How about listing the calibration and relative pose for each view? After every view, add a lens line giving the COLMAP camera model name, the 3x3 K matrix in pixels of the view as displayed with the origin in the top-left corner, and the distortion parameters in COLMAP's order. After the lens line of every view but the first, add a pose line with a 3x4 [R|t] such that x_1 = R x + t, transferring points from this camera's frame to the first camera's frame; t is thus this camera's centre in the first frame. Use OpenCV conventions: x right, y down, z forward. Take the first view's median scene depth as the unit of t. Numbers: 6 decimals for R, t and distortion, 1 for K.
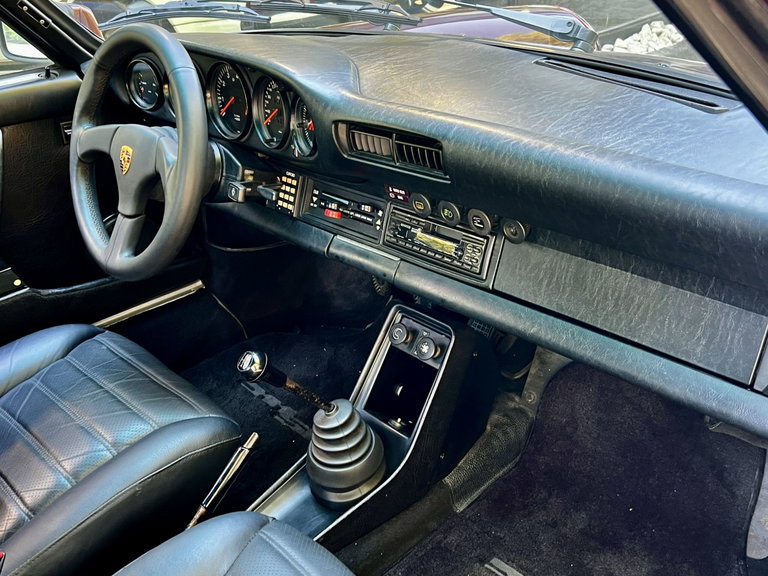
lens RADIAL K [[797.1, 0, 384.0], [0, 797.1, 288.0], [0, 0, 1]] dist [0.012831, 0.011522]
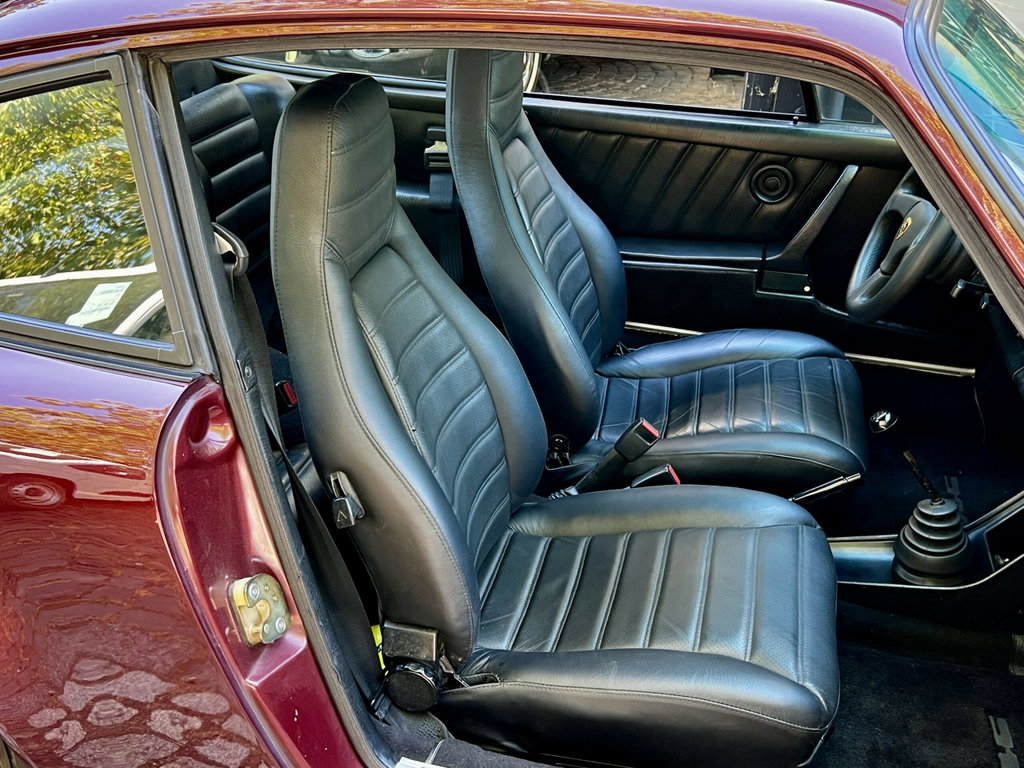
lens RADIAL K [[1062.8, 0, 512.0], [0, 1062.8, 384.0], [0, 0, 1]] dist [0.012831, 0.011522]
pose [[0.570130, 0.472195, -0.672298, 0.494866], [-0.443933, 0.865635, 0.231518, -0.065881], [0.691286, 0.166460, 0.703147, -0.454523]]
